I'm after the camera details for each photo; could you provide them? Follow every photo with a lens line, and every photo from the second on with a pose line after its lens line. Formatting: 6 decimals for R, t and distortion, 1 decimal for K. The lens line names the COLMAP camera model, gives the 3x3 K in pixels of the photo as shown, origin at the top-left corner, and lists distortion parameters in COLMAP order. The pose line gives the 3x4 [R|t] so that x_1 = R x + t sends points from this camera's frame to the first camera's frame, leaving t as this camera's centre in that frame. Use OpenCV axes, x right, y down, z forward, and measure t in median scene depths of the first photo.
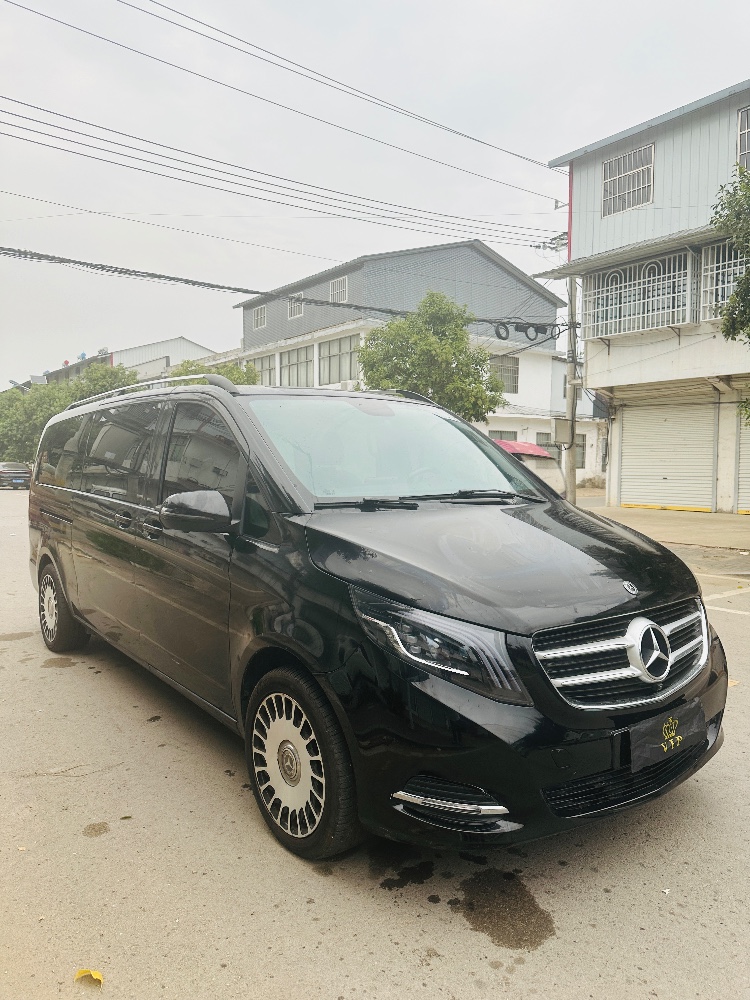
lens RADIAL K [[706.9, 0, 379.3], [0, 706.9, 496.5], [0, 0, 1]] dist [-0.020292, -0.001039]
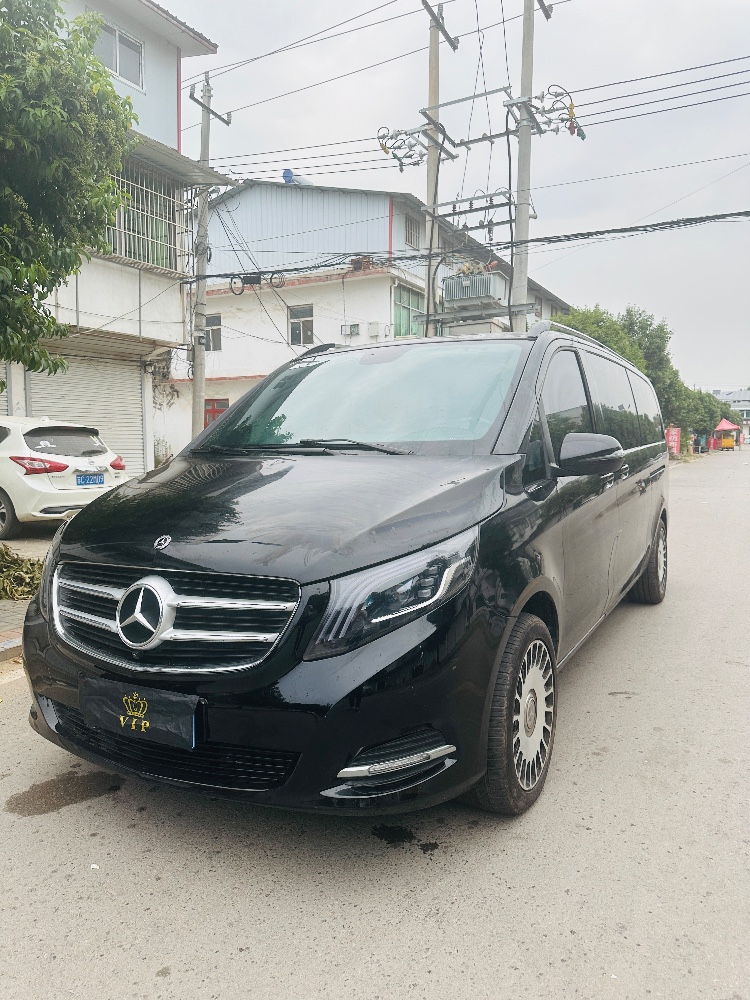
lens RADIAL K [[706.9, 0, 375.0], [0, 706.9, 503.2], [0, 0, 1]] dist [-0.020292, -0.001039]
pose [[0.419988, 0.069538, -0.904862, 1.310407], [-0.036584, 0.997547, 0.059681, 0.019236], [0.906792, 0.008038, 0.421502, 0.904713]]
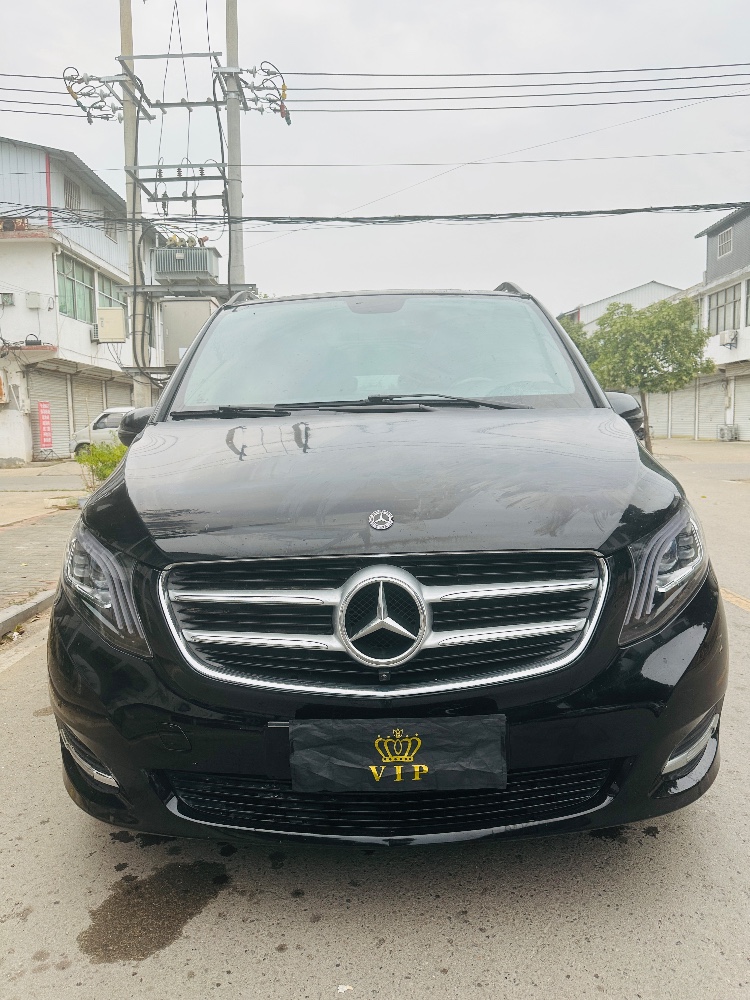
lens RADIAL K [[706.9, 0, 377.8], [0, 706.9, 503.3], [0, 0, 1]] dist [-0.020292, -0.001039]
pose [[0.798512, 0.049968, -0.599901, 0.763765], [-0.016089, 0.997964, 0.061709, 0.079130], [0.601763, -0.039624, 0.797691, 0.506688]]
